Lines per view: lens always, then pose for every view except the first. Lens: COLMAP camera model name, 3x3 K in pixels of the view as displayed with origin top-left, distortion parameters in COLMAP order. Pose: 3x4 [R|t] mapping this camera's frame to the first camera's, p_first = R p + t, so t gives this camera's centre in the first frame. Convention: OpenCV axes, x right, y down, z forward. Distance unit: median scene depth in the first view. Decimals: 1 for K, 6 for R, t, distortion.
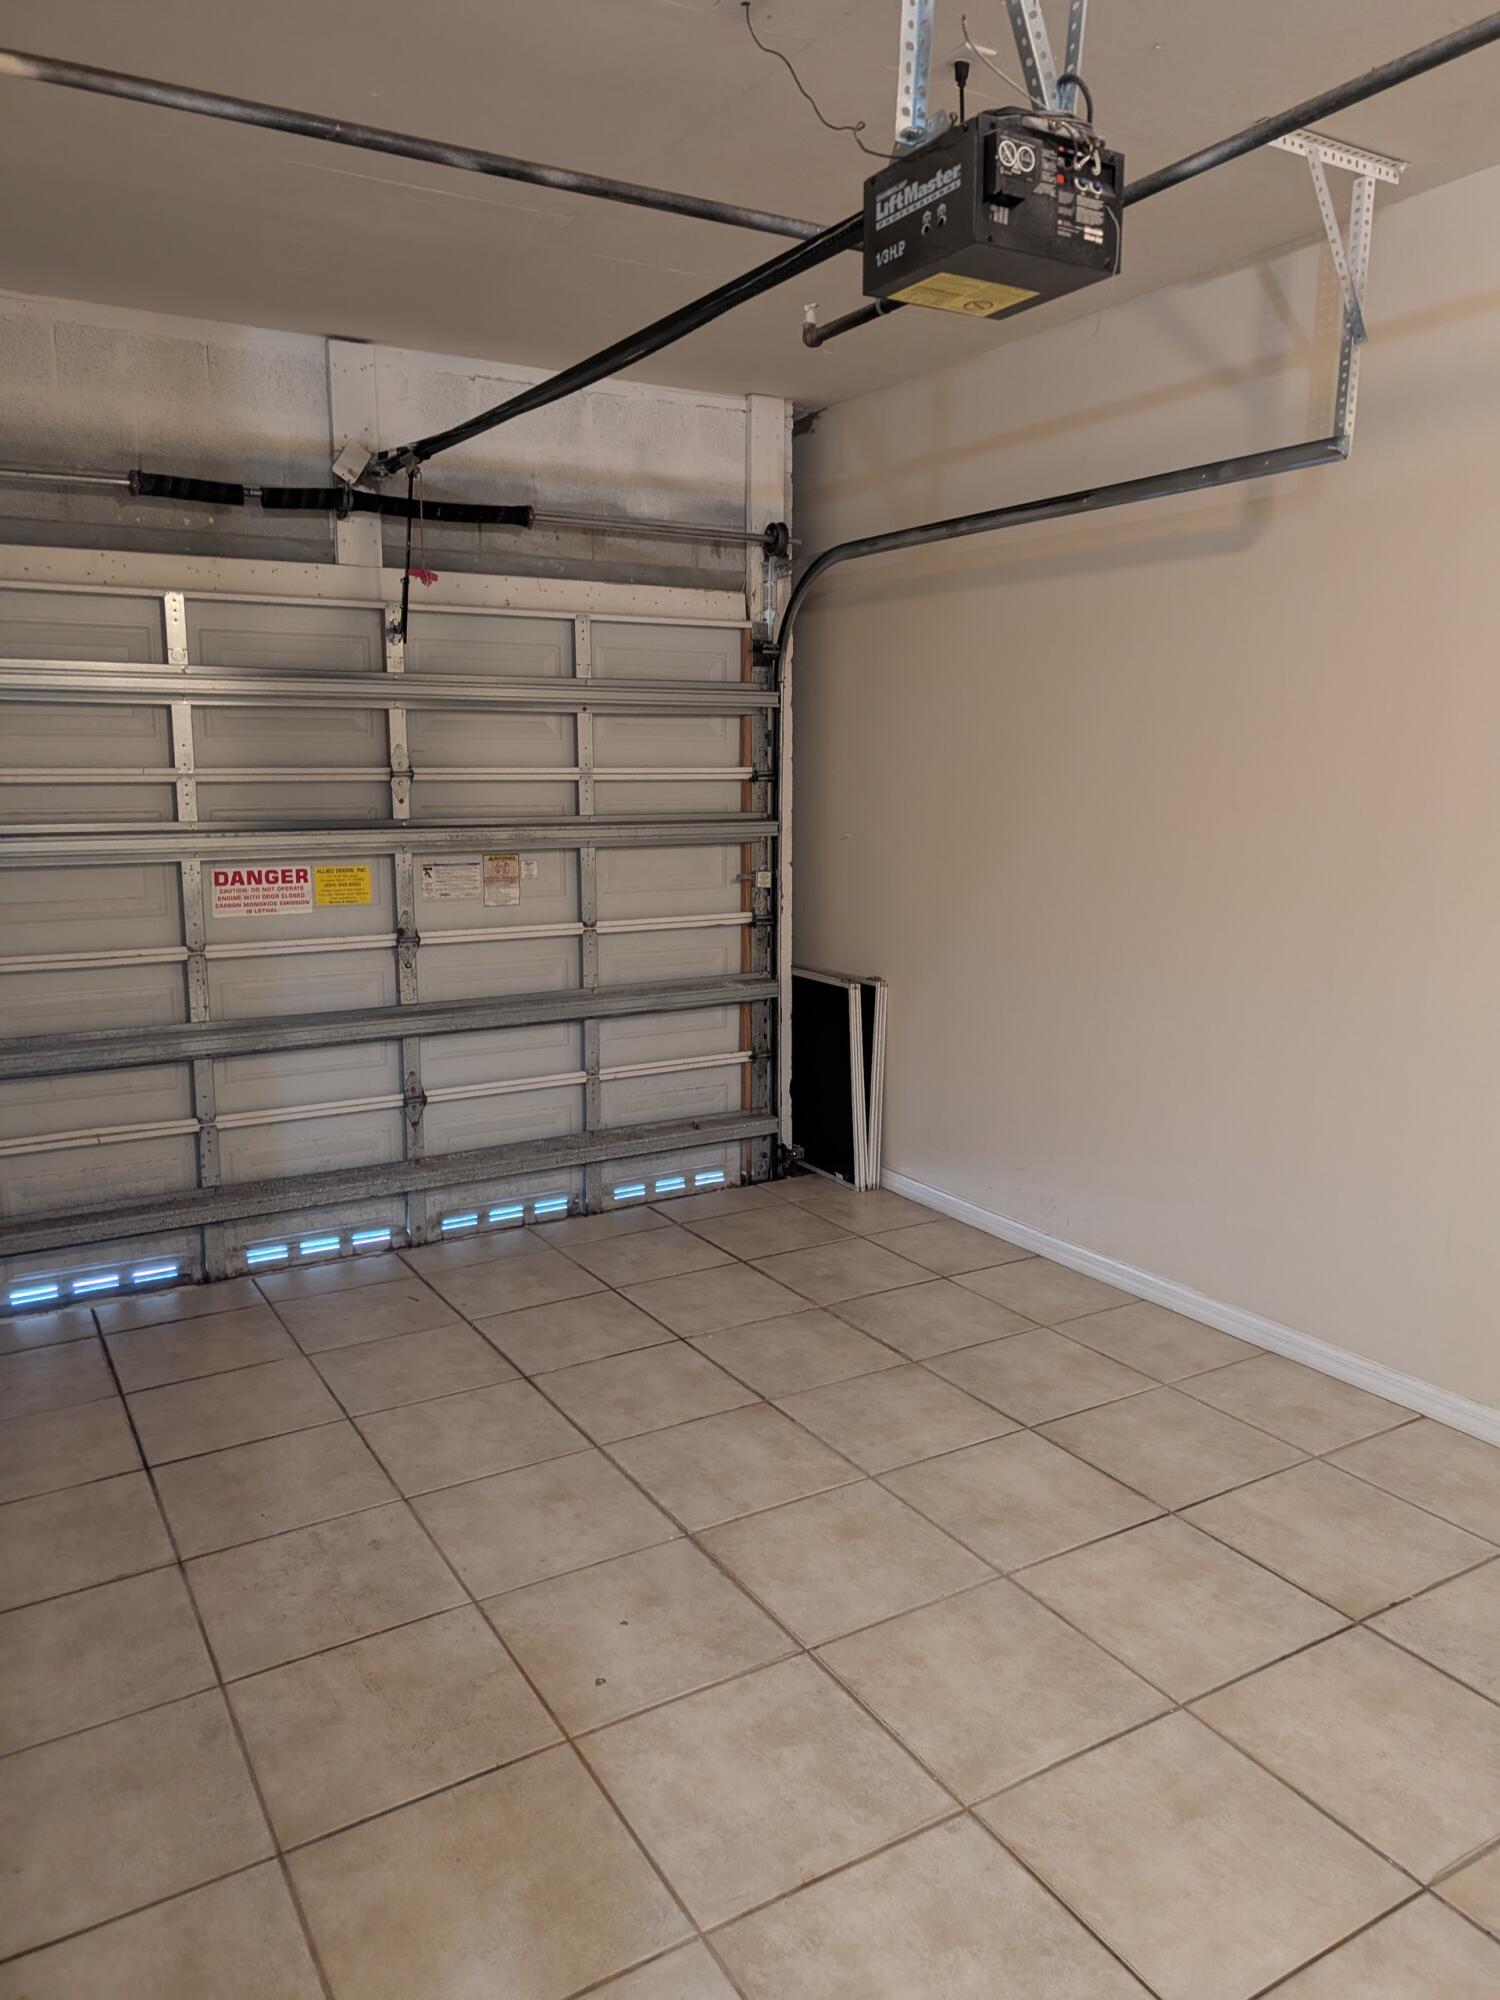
lens RADIAL K [[1438.0, 0, 760.6], [0, 1438.0, 1002.1], [0, 0, 1]] dist [0.024650, -0.013328]
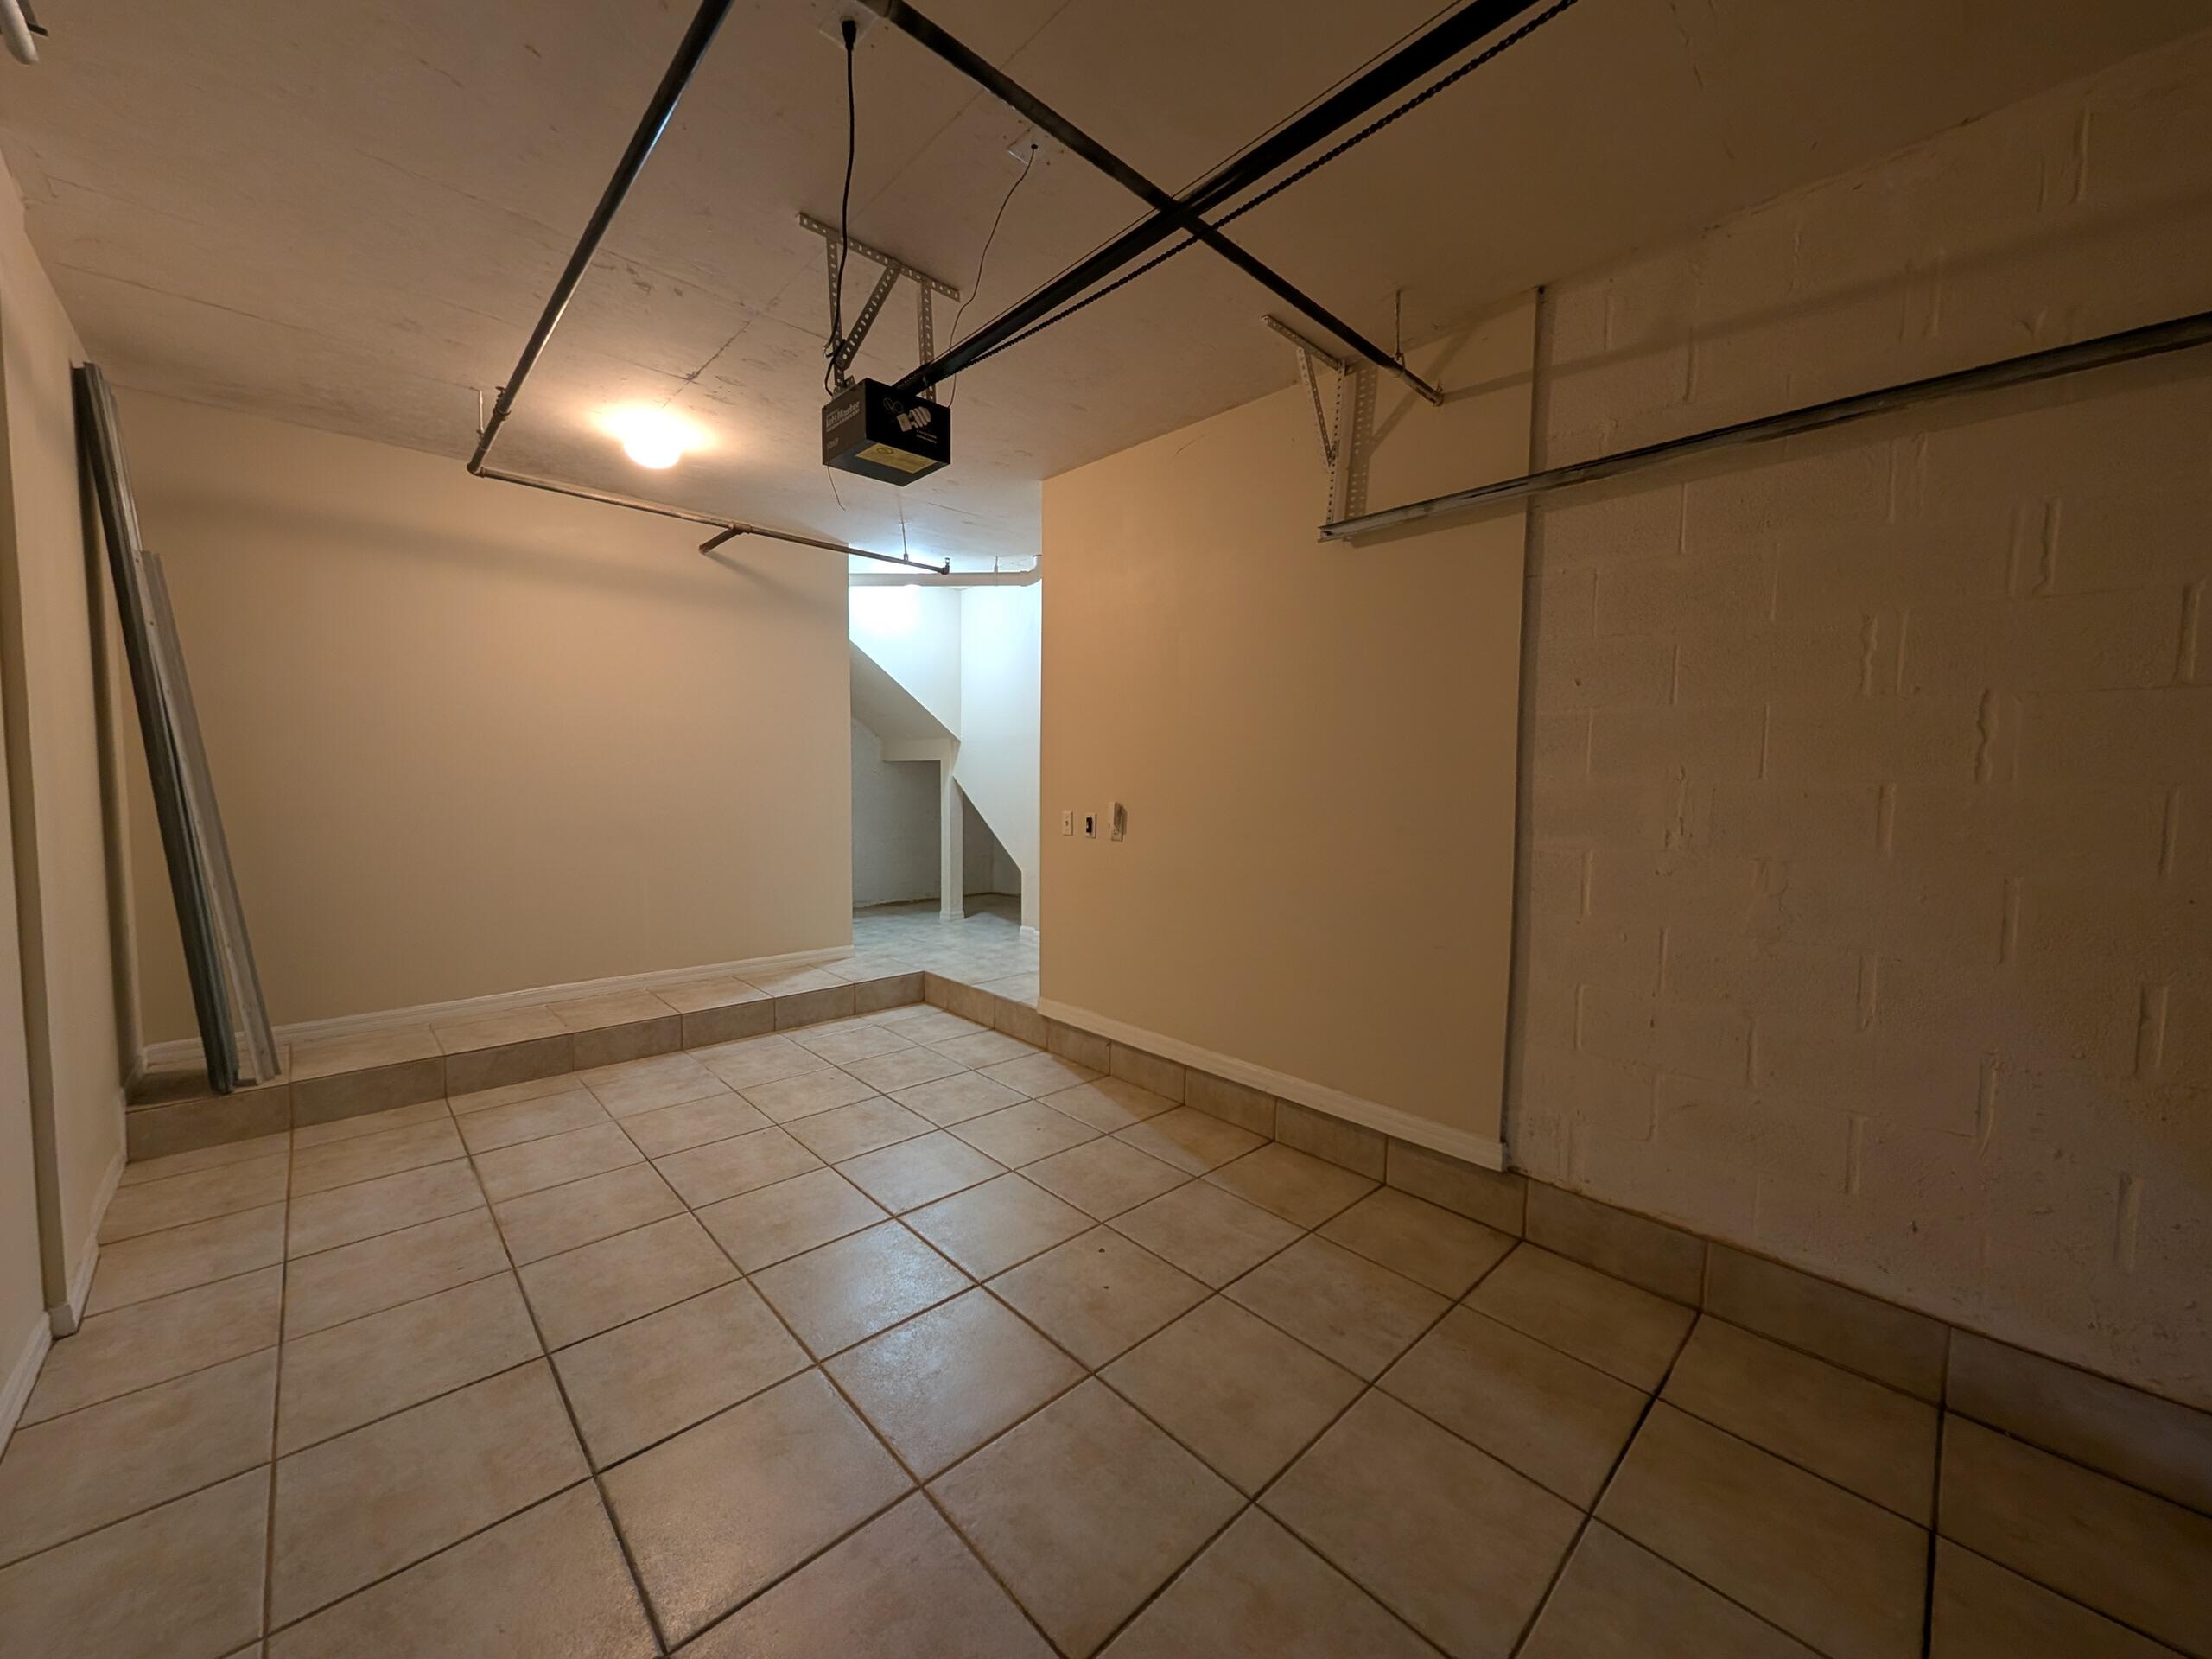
lens RADIAL K [[838.1, 0, 1098.0], [0, 838.1, 825.9], [0, 0, 1]] dist [0.001939, -0.000002]
pose [[-0.975773, 0.002773, -0.218766, 0.061259], [-0.048849, 0.971915, 0.230205, -0.136972], [0.213261, 0.235315, -0.948234, 1.052978]]
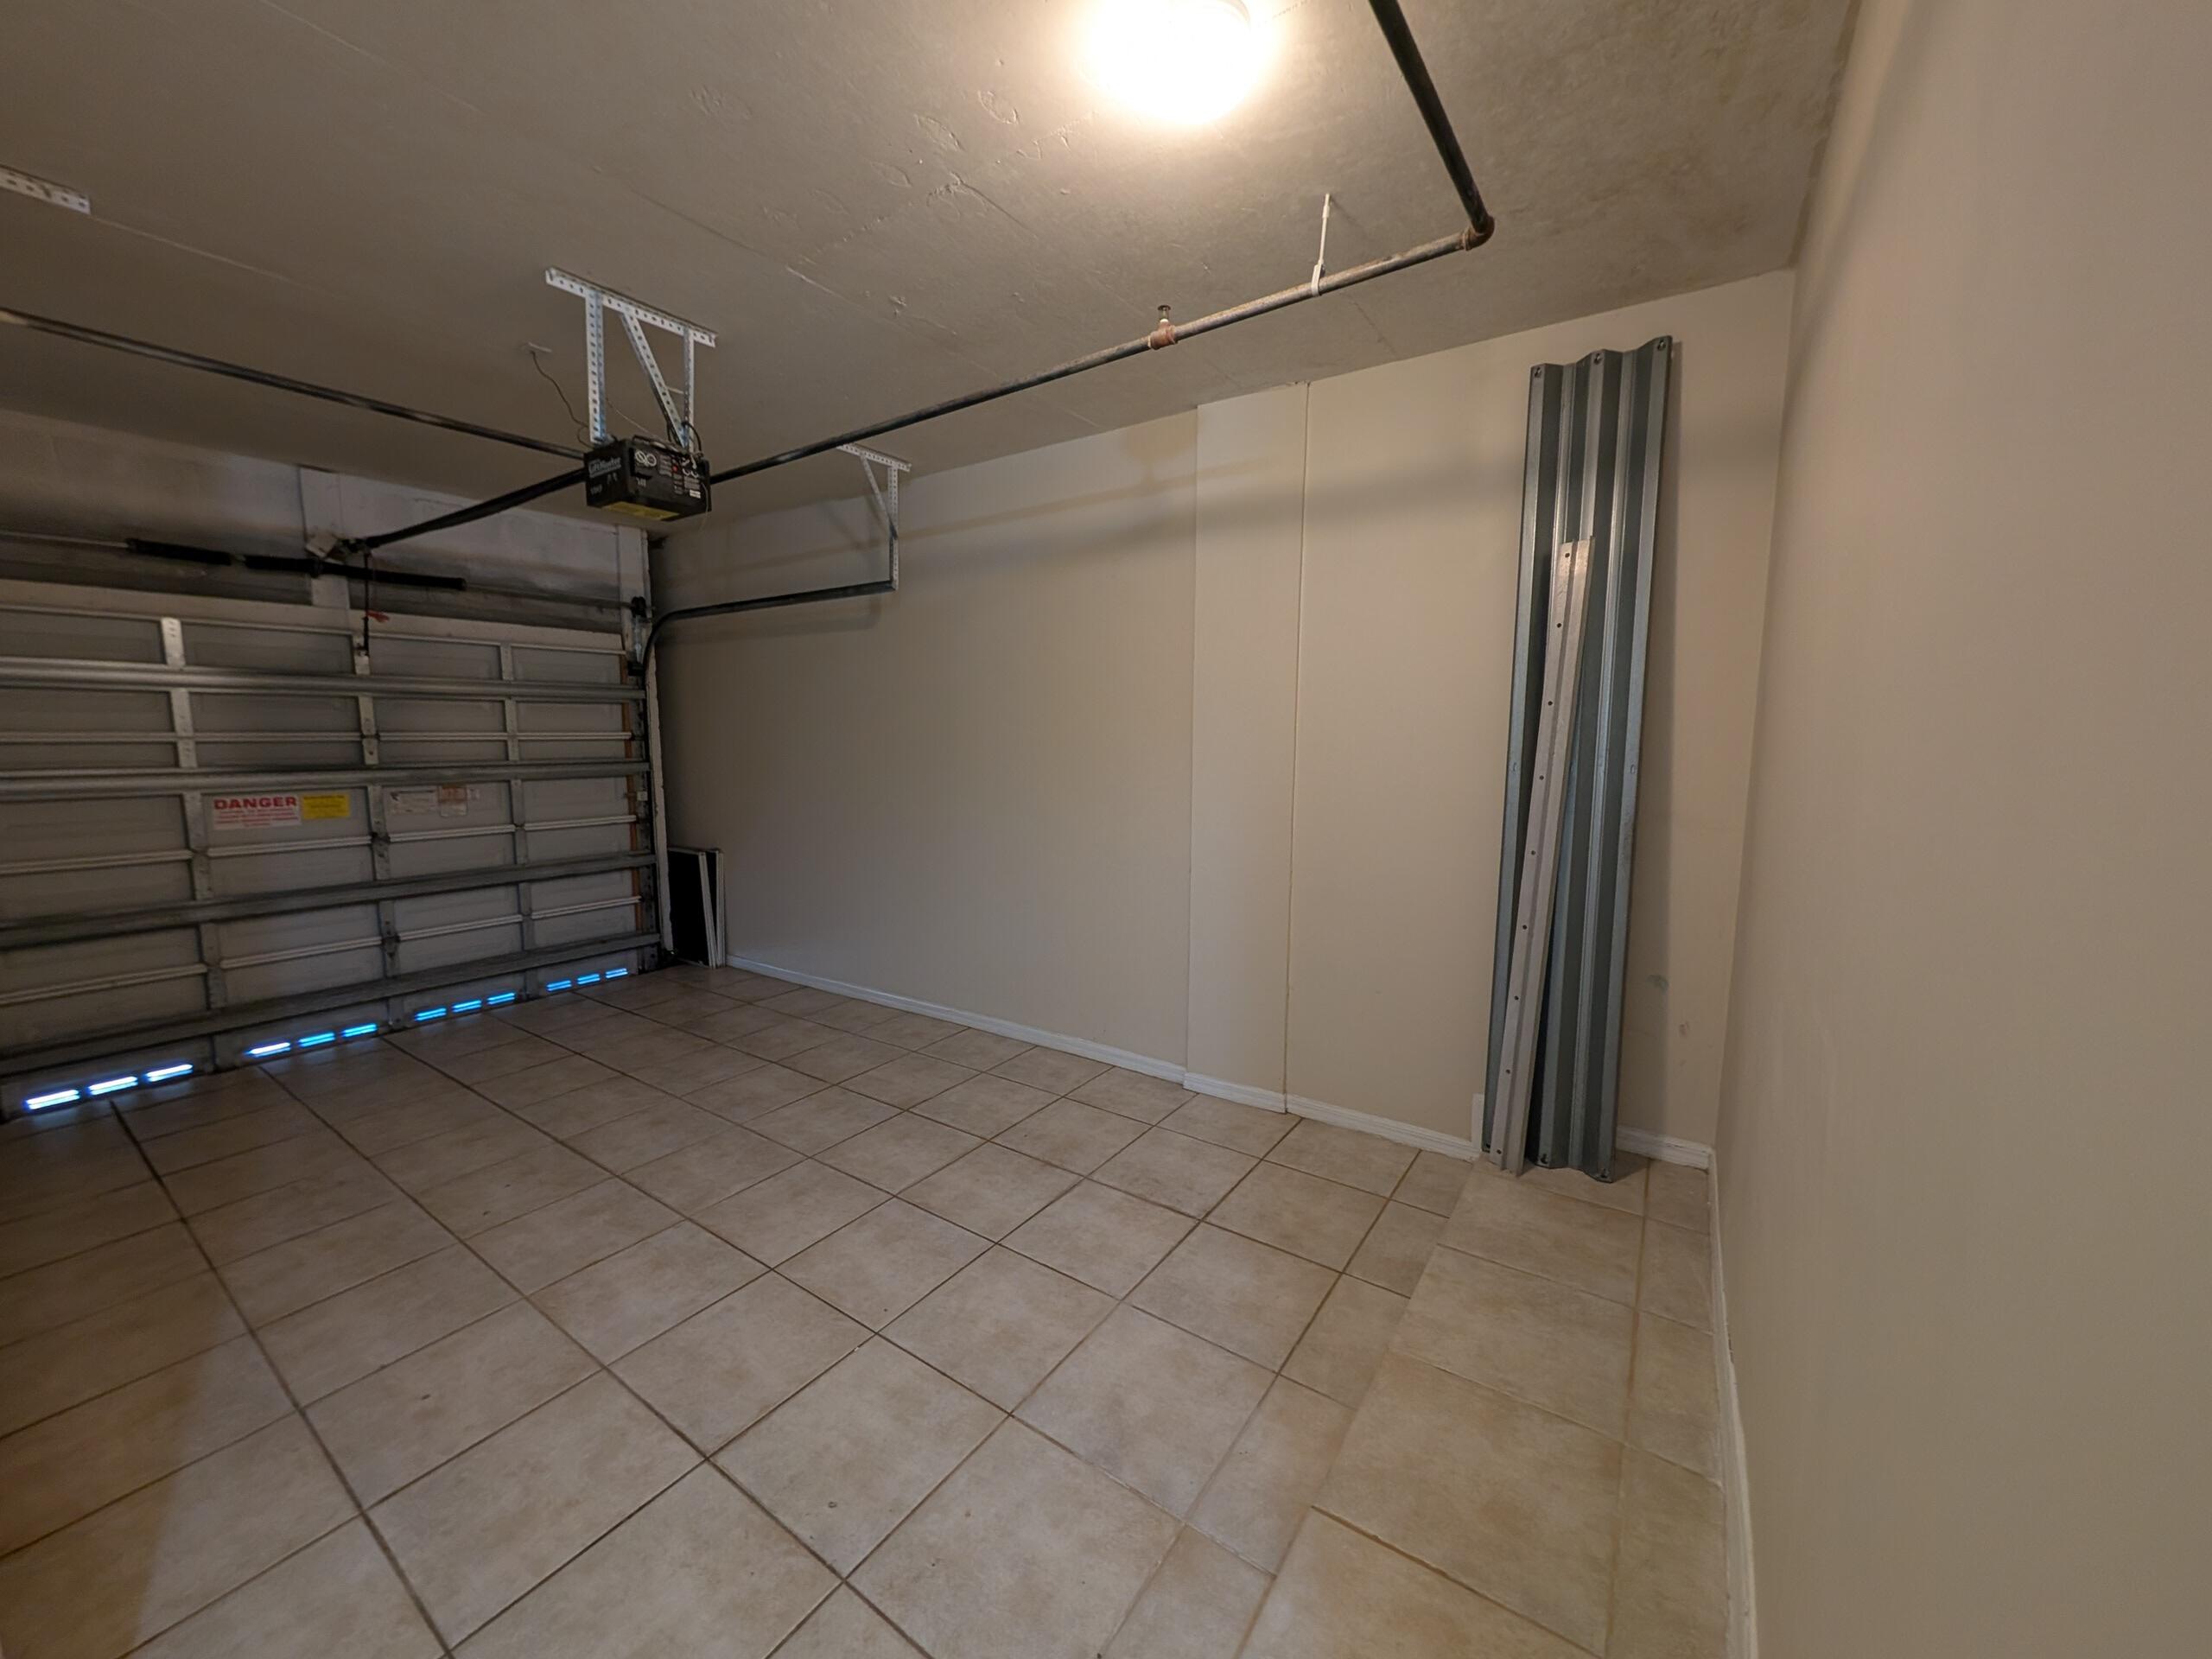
lens RADIAL K [[838.1, 0, 1103.1], [0, 838.1, 834.1], [0, 0, 1]] dist [0.001939, -0.000002]
pose [[0.908456, -0.050808, 0.414882, 0.108973], [0.070925, 0.996928, -0.033217, 0.043080], [-0.411920, 0.059602, 0.909269, -0.198866]]
